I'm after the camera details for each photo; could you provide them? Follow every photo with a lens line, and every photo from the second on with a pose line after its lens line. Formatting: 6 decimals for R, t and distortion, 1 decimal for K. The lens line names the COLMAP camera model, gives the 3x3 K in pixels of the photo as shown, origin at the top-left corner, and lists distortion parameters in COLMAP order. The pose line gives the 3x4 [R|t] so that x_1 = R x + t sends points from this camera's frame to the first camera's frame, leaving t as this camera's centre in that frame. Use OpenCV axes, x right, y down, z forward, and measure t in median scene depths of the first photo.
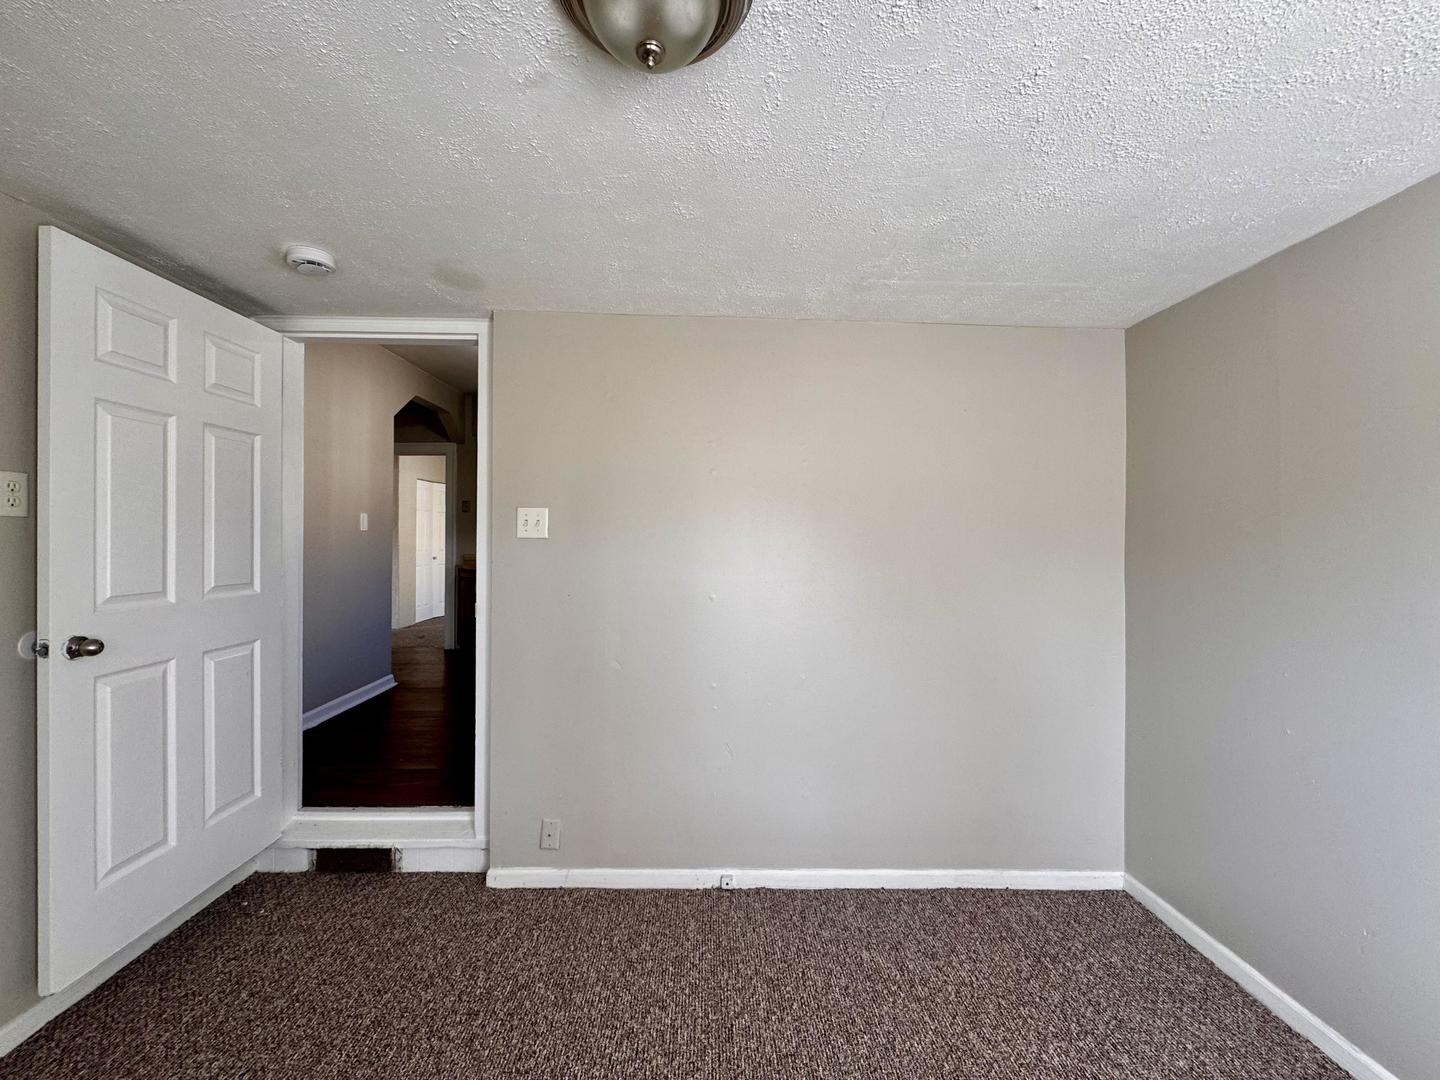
lens RADIAL K [[573.0, 0, 719.2], [0, 573.0, 539.3], [0, 0, 1]] dist [-0.002478, 0.000606]
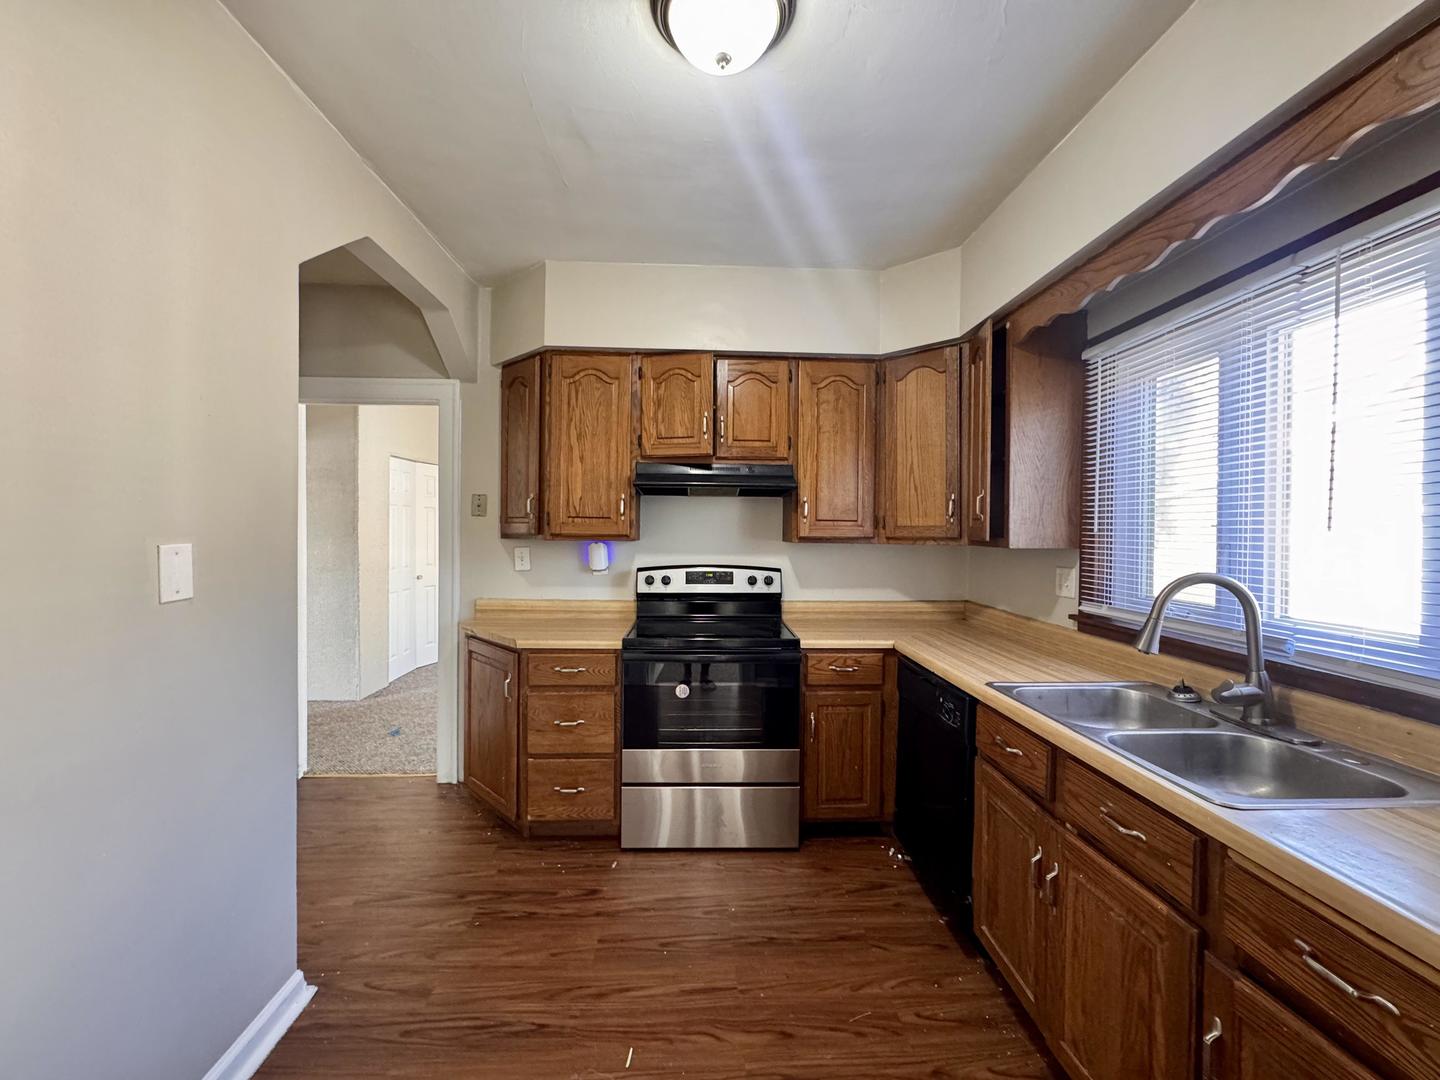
lens RADIAL K [[573.0, 0, 719.4], [0, 573.0, 535.0], [0, 0, 1]] dist [-0.002478, 0.000606]
pose [[0.999743, 0.006378, 0.021742, -0.243742], [-0.006637, 0.999907, 0.011892, -0.038940], [-0.021664, -0.012033, 0.999693, 0.493108]]
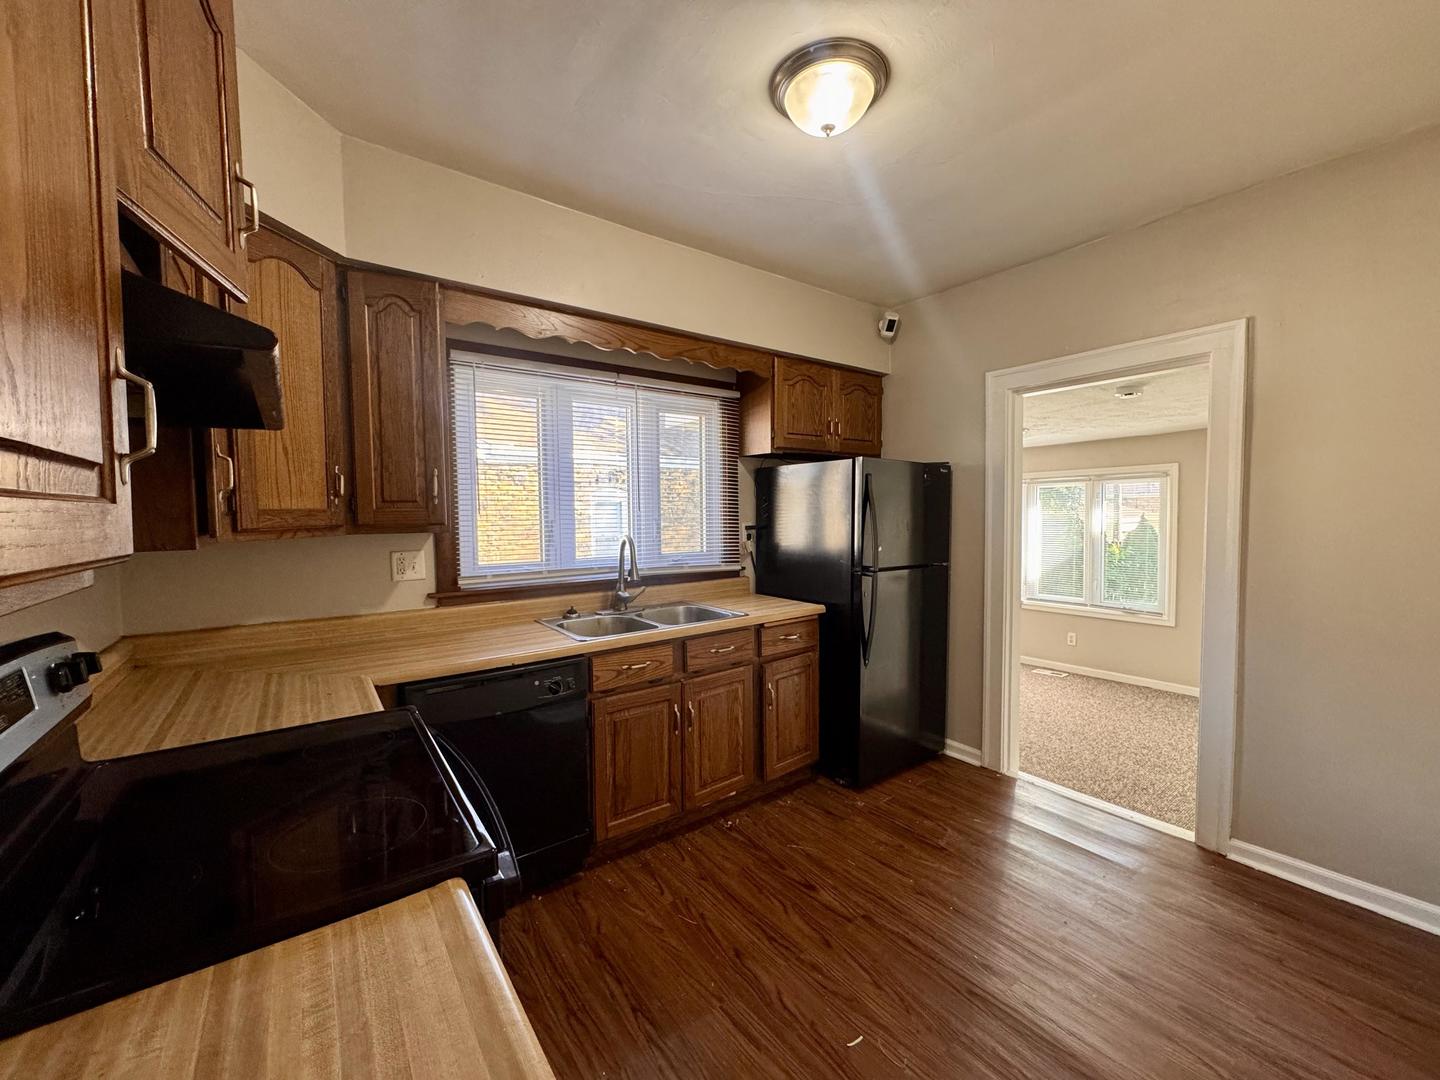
lens RADIAL K [[573.0, 0, 721.1], [0, 573.0, 537.5], [0, 0, 1]] dist [-0.002478, 0.000606]
pose [[-0.577968, -0.034130, 0.815345, -0.448074], [0.007345, 0.998867, 0.047019, -0.039747], [-0.816026, 0.033164, -0.577063, 0.946160]]
